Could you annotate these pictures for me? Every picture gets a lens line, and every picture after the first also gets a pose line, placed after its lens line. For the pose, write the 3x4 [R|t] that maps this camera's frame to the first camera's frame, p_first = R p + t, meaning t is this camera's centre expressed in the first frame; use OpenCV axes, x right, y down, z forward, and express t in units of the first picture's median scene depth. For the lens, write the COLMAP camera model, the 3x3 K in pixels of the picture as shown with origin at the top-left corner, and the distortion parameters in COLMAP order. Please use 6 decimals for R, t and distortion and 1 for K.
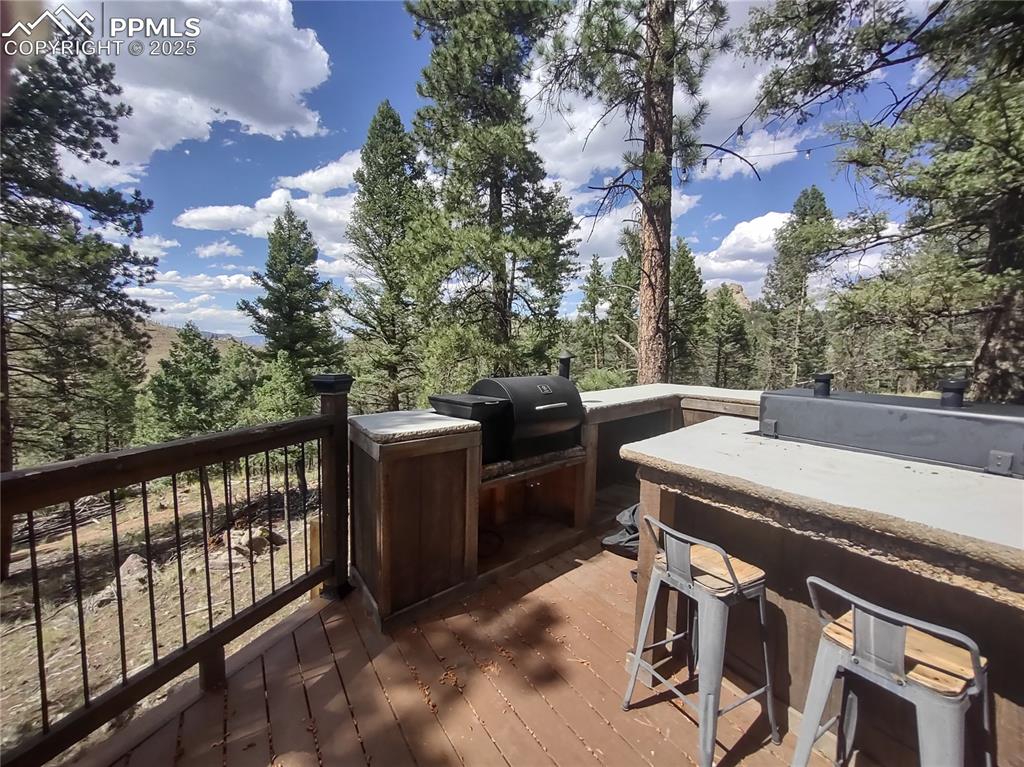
lens RADIAL K [[463.2, 0, 510.4], [0, 463.2, 386.4], [0, 0, 1]] dist [0.002213, -0.002360]
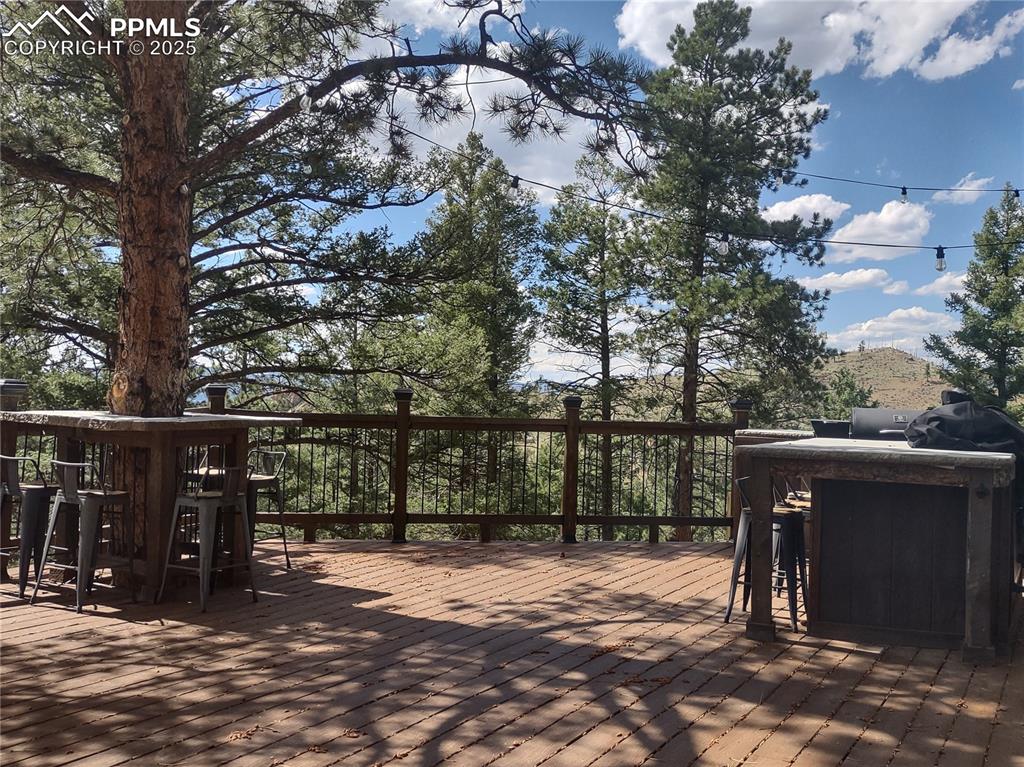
lens RADIAL K [[968.3, 0, 518.8], [0, 968.3, 391.0], [0, 0, 1]] dist [0.032679, 0.000000]
pose [[0.483873, 0.000178, -0.875138, 0.546485], [-0.097356, 0.993804, -0.053627, 0.050453], [0.869706, 0.111149, 0.480893, -0.321008]]
